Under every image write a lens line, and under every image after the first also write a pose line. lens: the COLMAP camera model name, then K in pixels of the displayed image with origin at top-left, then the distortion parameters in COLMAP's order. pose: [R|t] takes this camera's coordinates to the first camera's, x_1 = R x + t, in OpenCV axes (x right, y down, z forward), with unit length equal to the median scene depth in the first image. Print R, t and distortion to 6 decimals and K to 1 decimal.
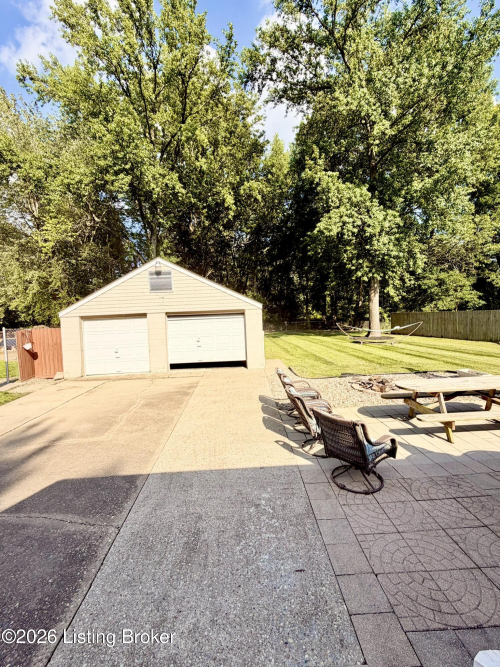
lens RADIAL K [[271.4, 0, 259.1], [0, 271.4, 333.3], [0, 0, 1]] dist [-0.000533, -0.000003]
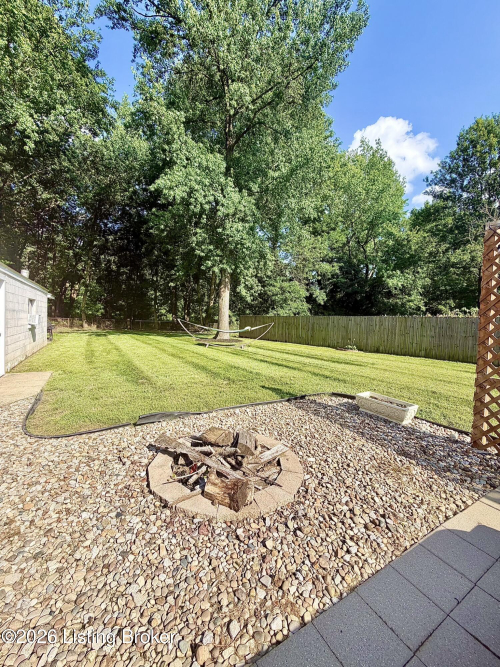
lens RADIAL K [[265.5, 0, 250.0], [0, 265.5, 333.5], [0, 0, 1]] dist [-0.003471, 0.000007]
pose [[0.876211, 0.046821, 0.479648, 0.107463], [-0.041297, 0.998903, -0.022067, 0.012554], [-0.480155, -0.000473, 0.877183, 0.245449]]
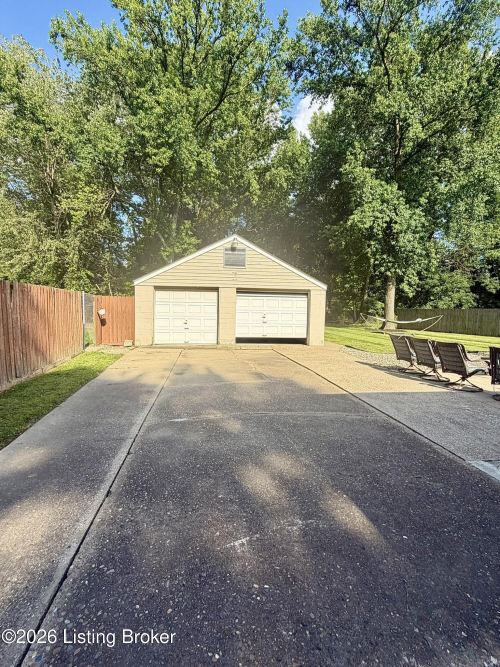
lens RADIAL K [[282.3, 0, 266.8], [0, 282.3, 330.5], [0, 0, 1]] dist [-0.002459, -0.000008]
pose [[0.994629, 0.052073, 0.089453, -0.171615], [-0.053056, 0.998554, 0.008644, 0.038967], [-0.088874, -0.013344, 0.995954, -0.050458]]
